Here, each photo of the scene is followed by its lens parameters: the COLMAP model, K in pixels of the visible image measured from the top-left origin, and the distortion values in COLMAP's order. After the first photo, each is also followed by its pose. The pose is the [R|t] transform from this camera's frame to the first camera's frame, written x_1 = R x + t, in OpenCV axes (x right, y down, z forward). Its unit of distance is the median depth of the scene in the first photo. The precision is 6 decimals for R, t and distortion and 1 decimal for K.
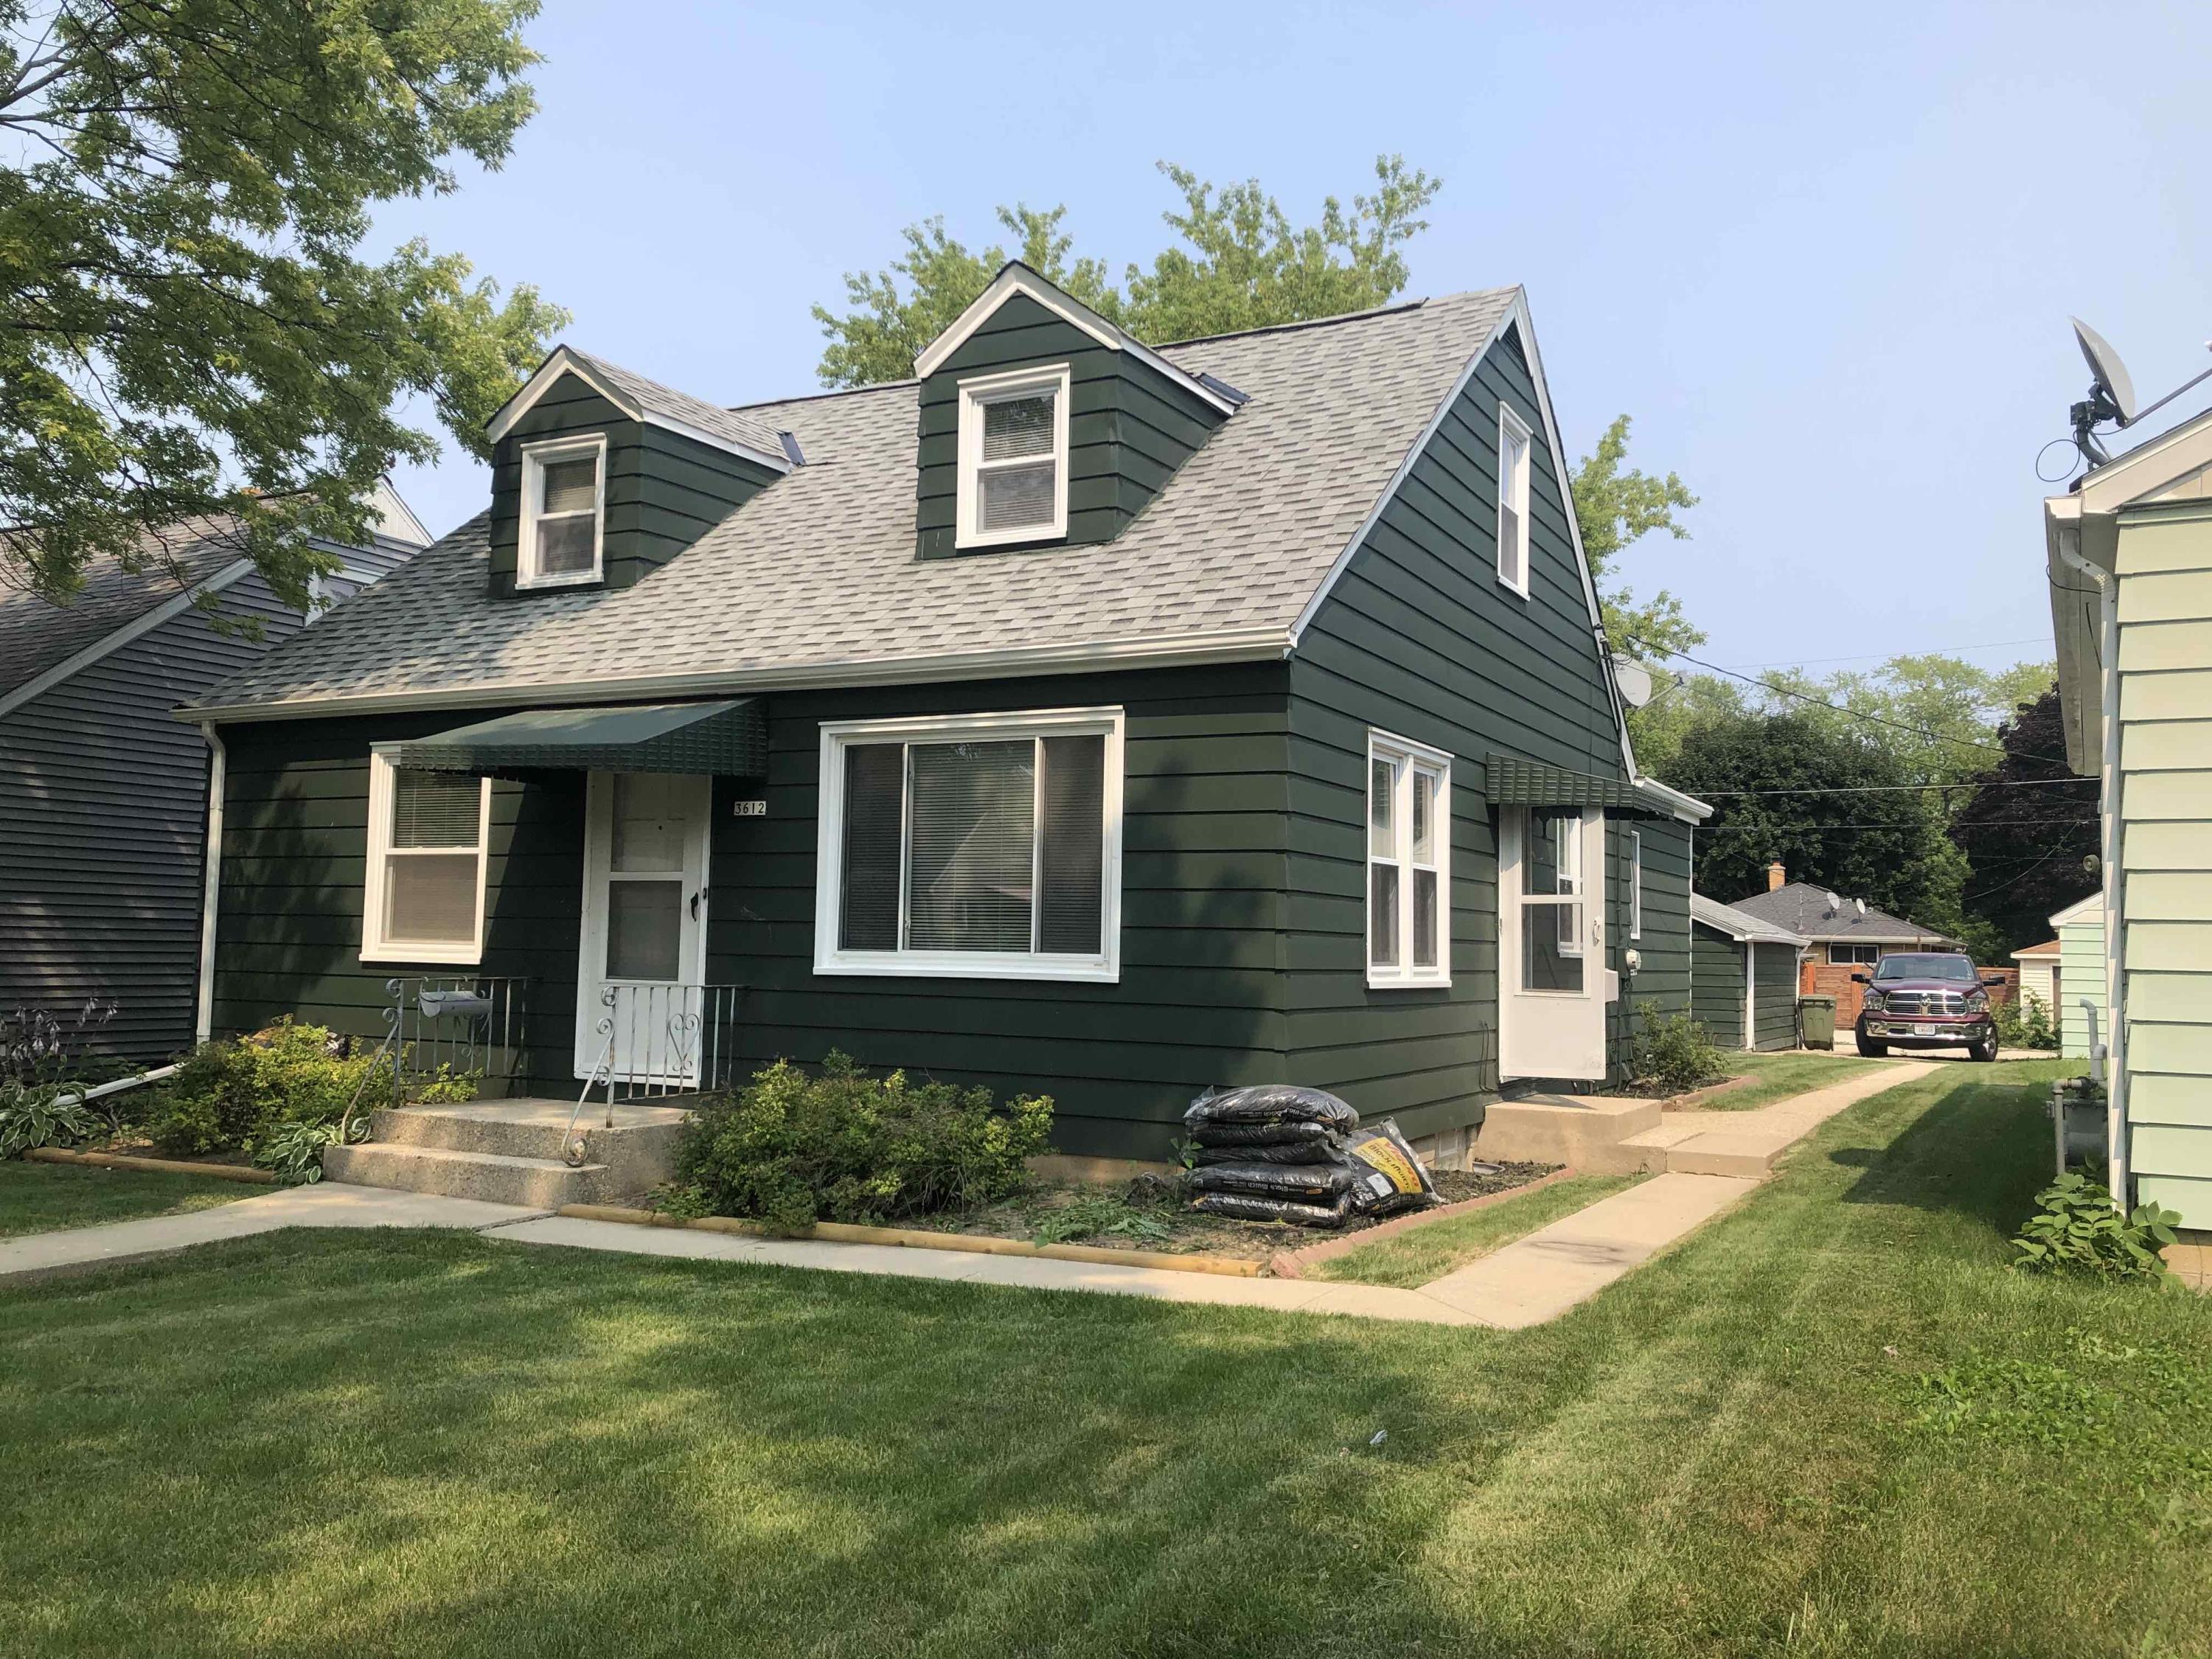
lens RADIAL K [[1813.7, 0, 1110.5], [0, 1813.7, 819.3], [0, 0, 1]] dist [0.048277, -0.000400]
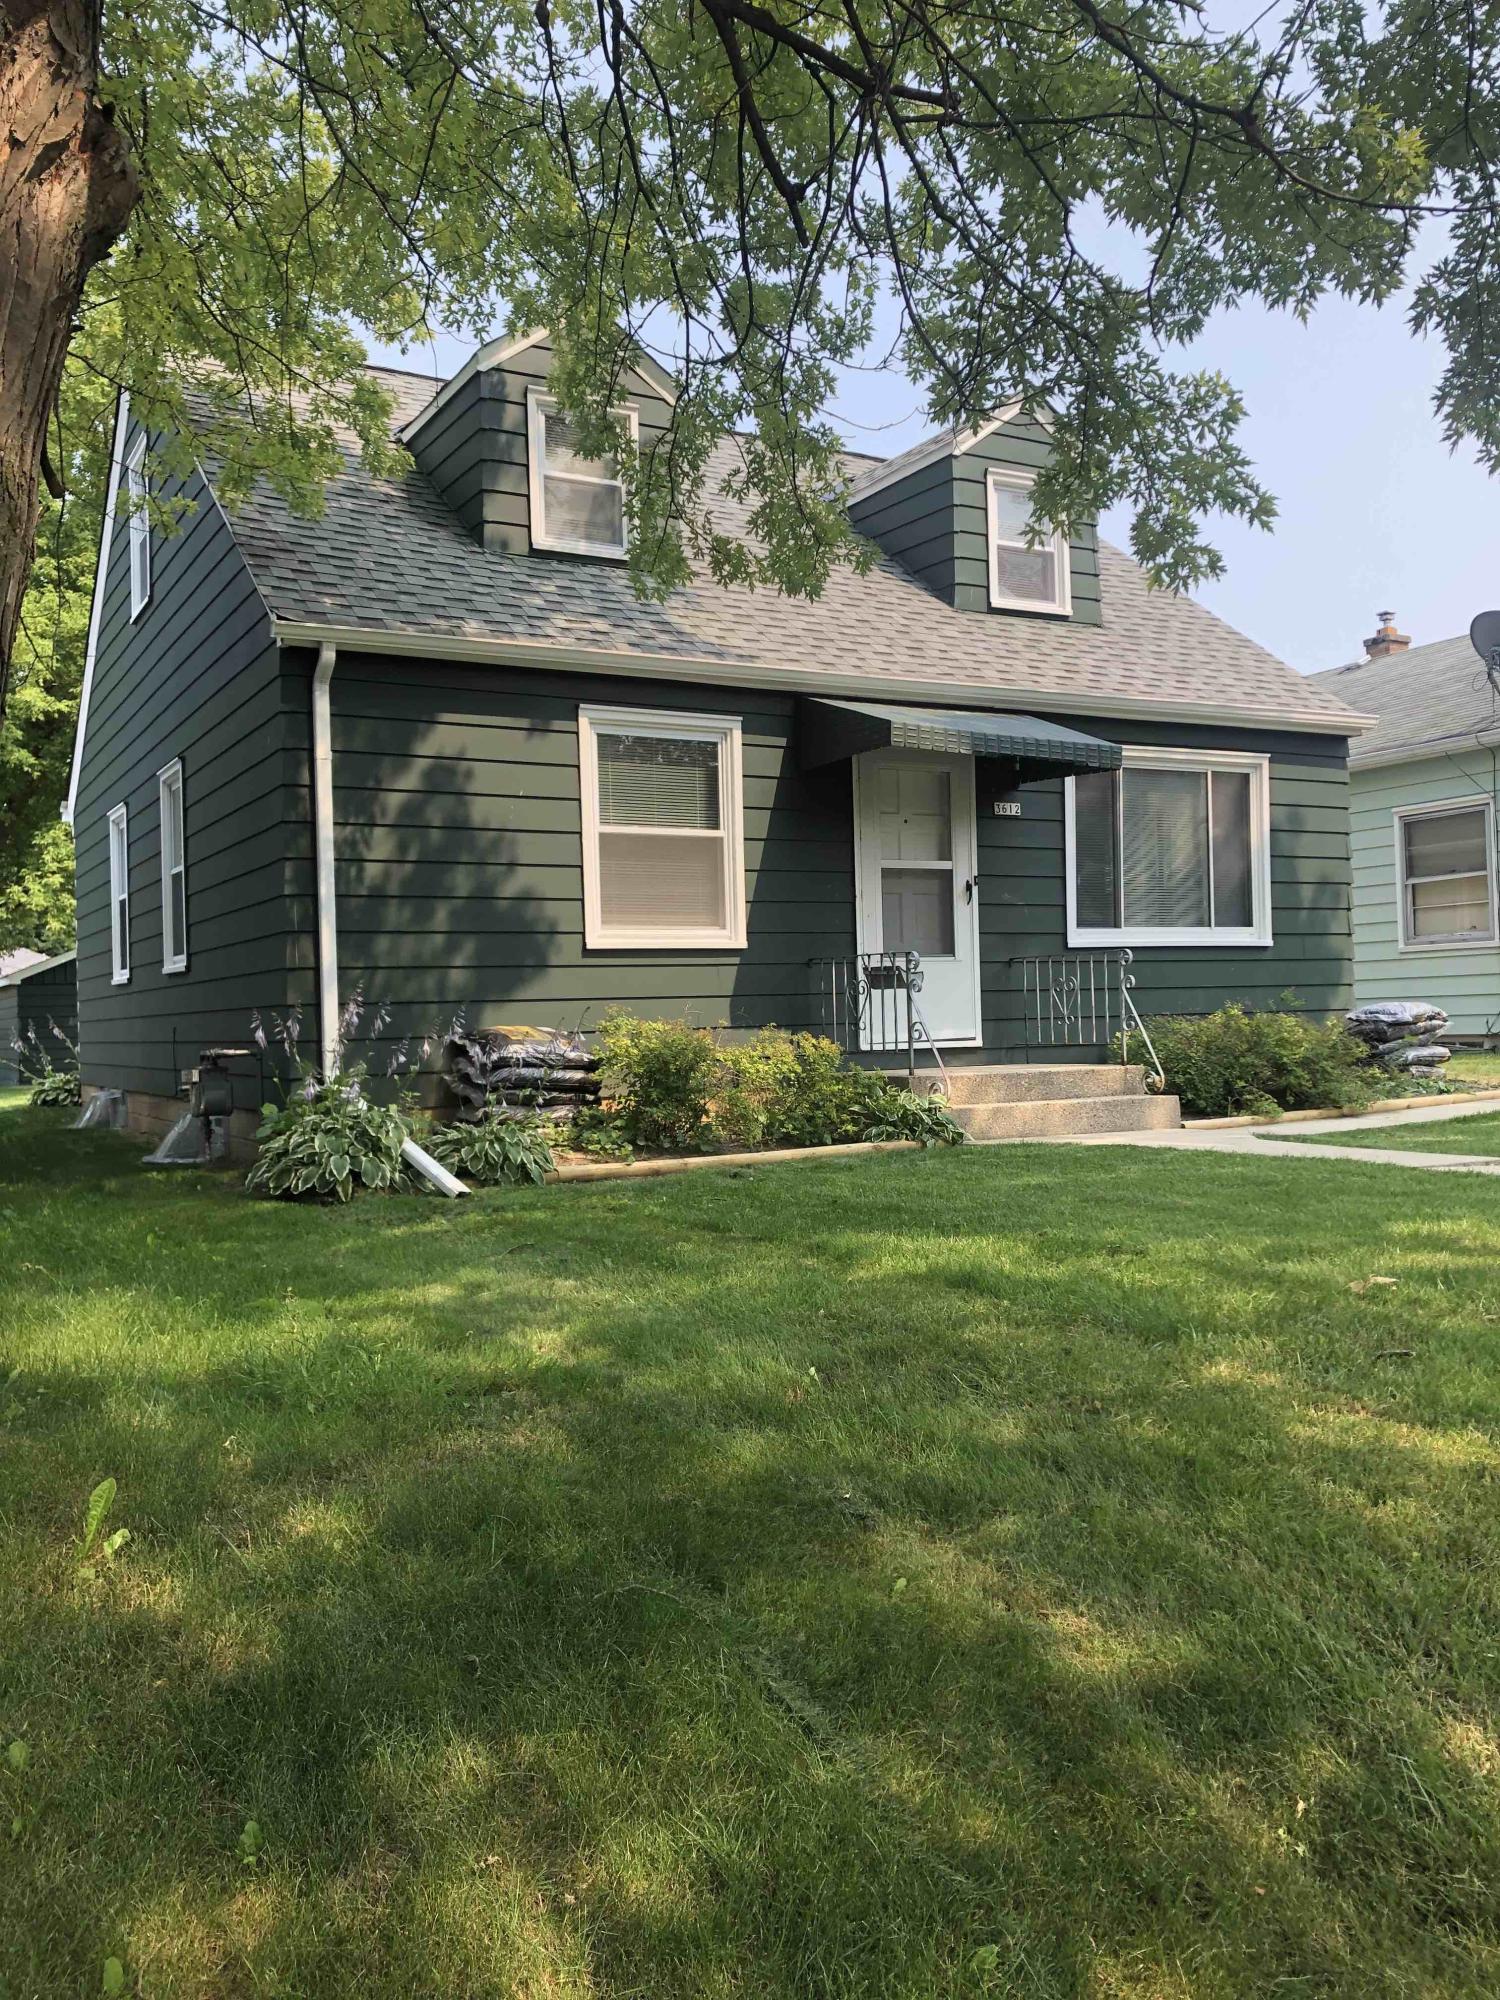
lens RADIAL K [[1639.8, 0, 751.9], [0, 1639.8, 1009.4], [0, 0, 1]] dist [0.048277, -0.000400]
pose [[0.544287, -0.025457, 0.838513, -1.163673], [-0.014620, 0.999100, 0.039822, 0.082267], [-0.838772, -0.033934, 0.543425, 0.554067]]
